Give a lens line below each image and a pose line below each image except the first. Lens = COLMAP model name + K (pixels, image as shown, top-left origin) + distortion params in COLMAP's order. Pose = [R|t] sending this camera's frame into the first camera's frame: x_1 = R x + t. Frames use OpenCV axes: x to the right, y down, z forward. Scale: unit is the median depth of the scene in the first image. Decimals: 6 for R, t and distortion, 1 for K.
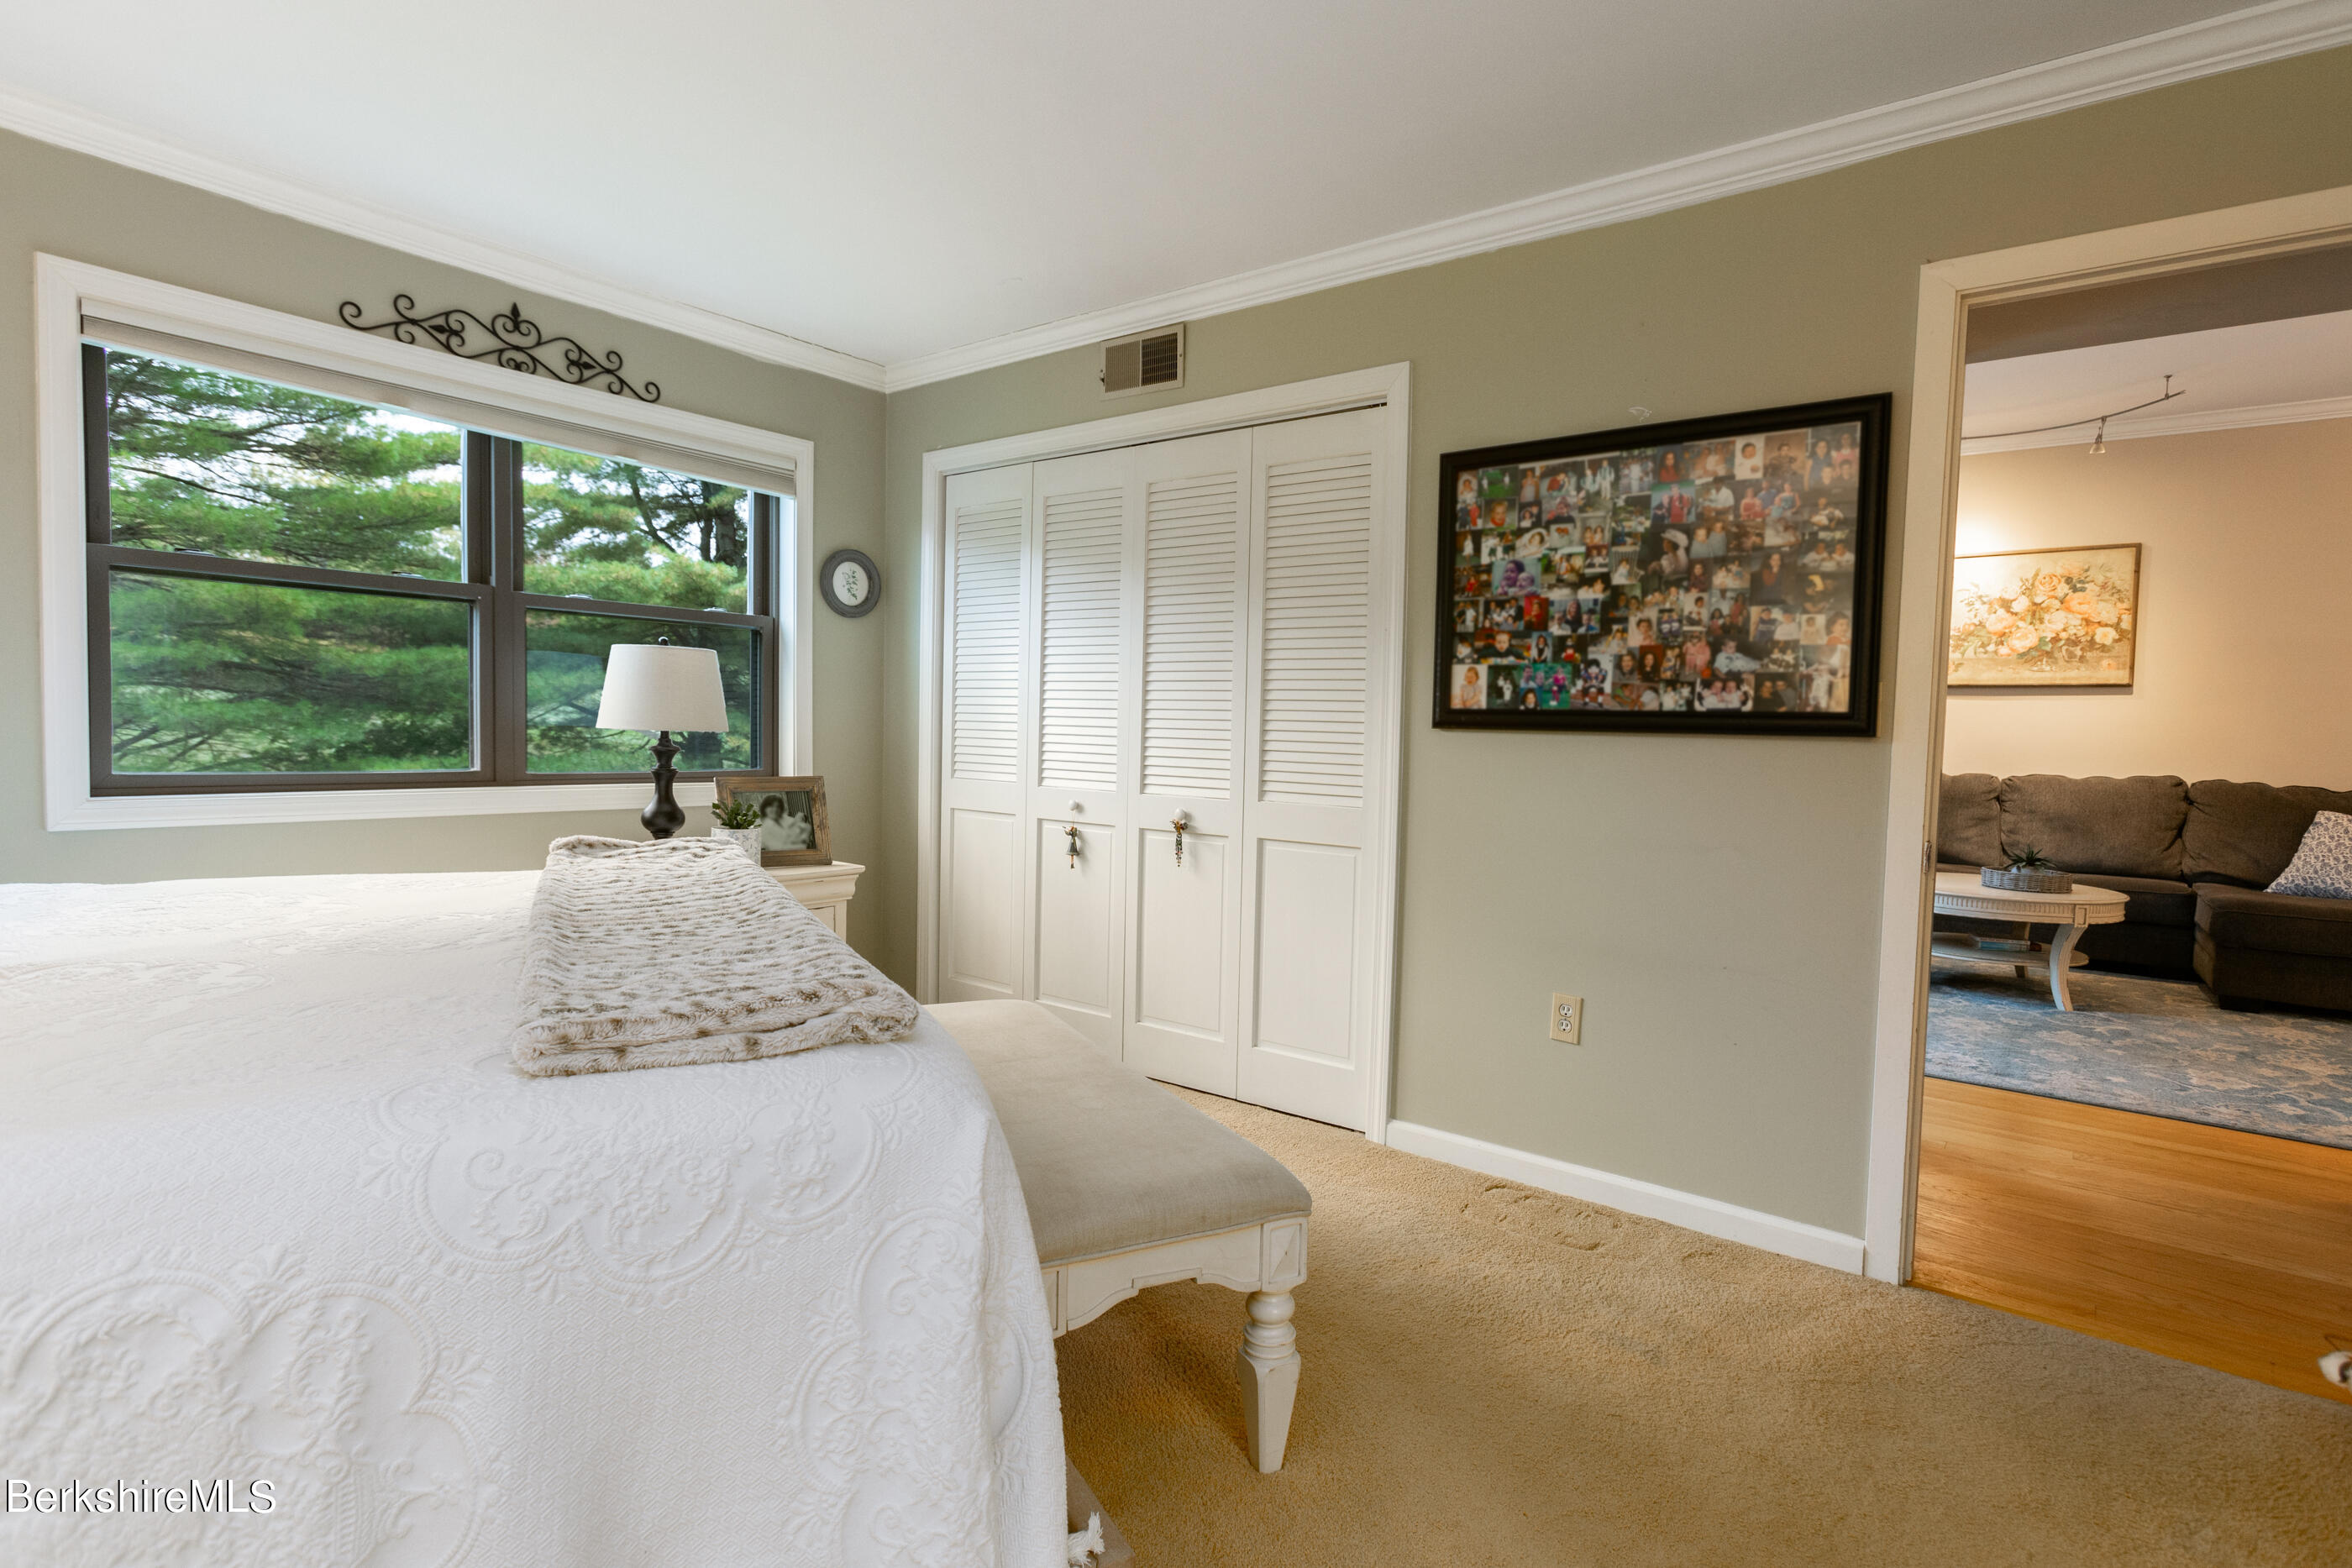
lens RADIAL K [[1105.6, 0, 1189.6], [0, 1105.6, 774.9], [0, 0, 1]] dist [-0.009194, 0.001370]
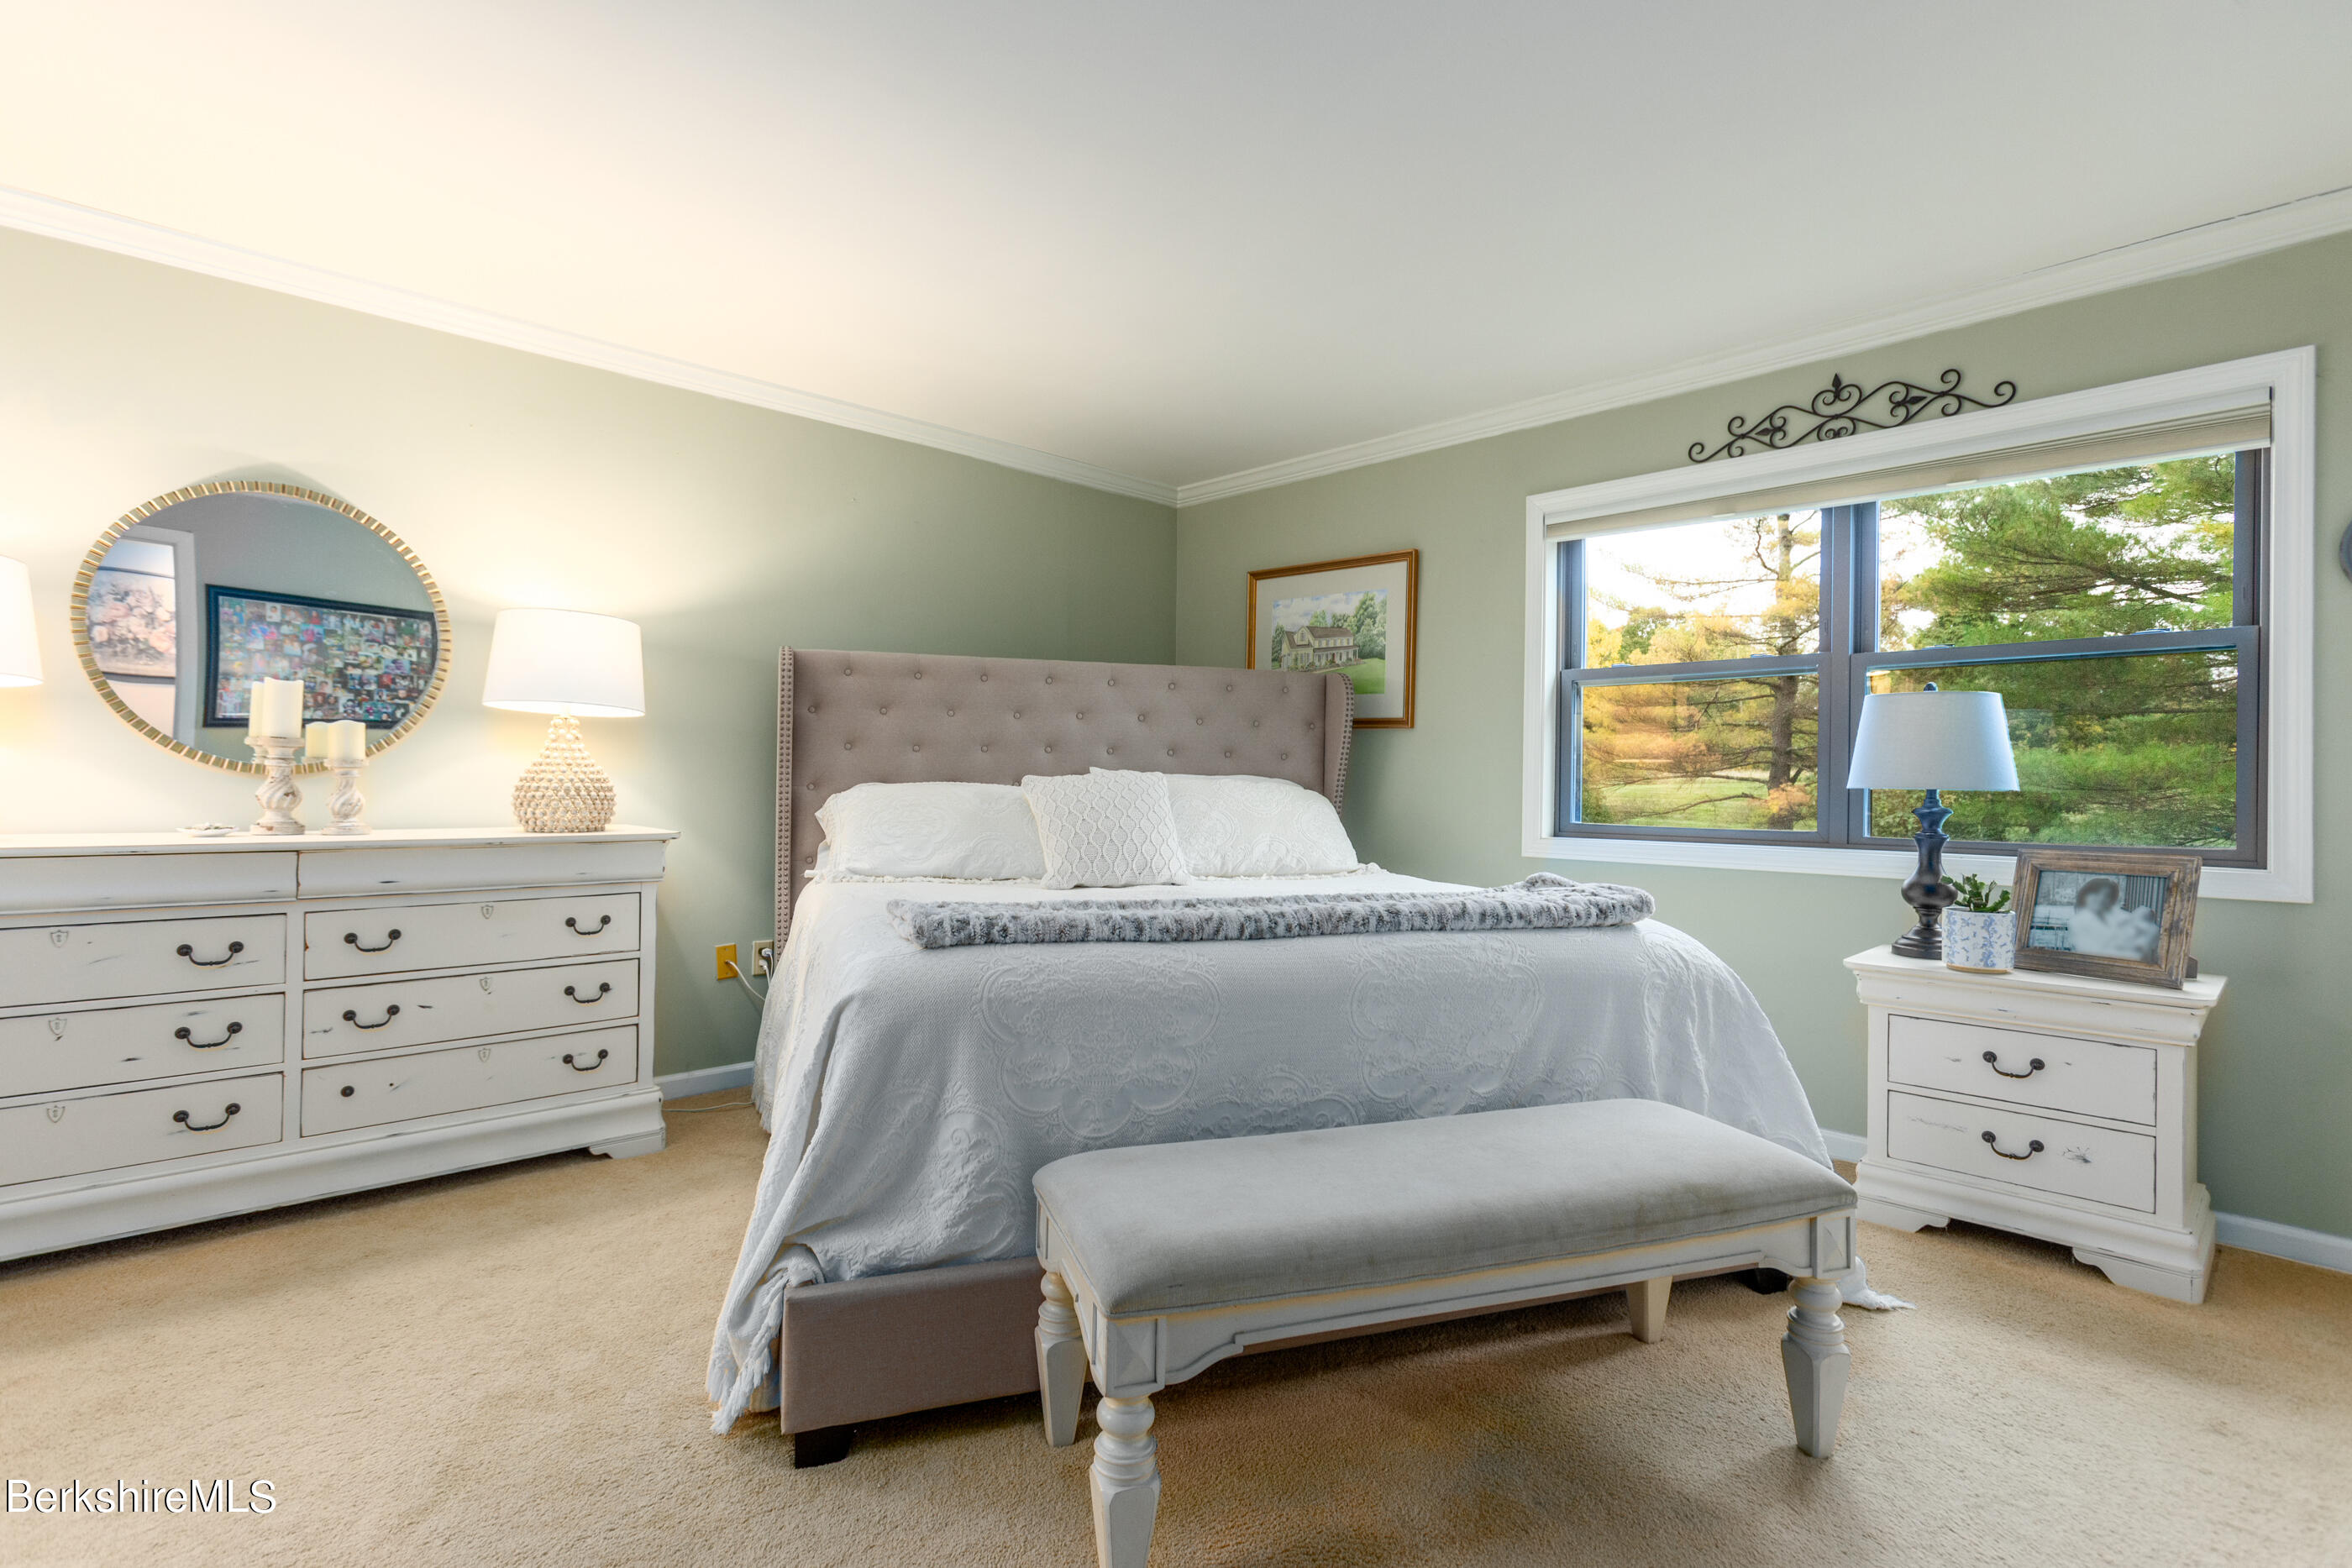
lens RADIAL K [[1105.6, 0, 1163.9], [0, 1105.6, 779.6], [0, 0, 1]] dist [-0.009194, 0.001370]
pose [[-0.133585, -0.029576, -0.990596, 0.459876], [-0.054955, 0.998238, -0.022393, 0.003769], [0.989512, 0.051446, -0.134975, 0.529017]]
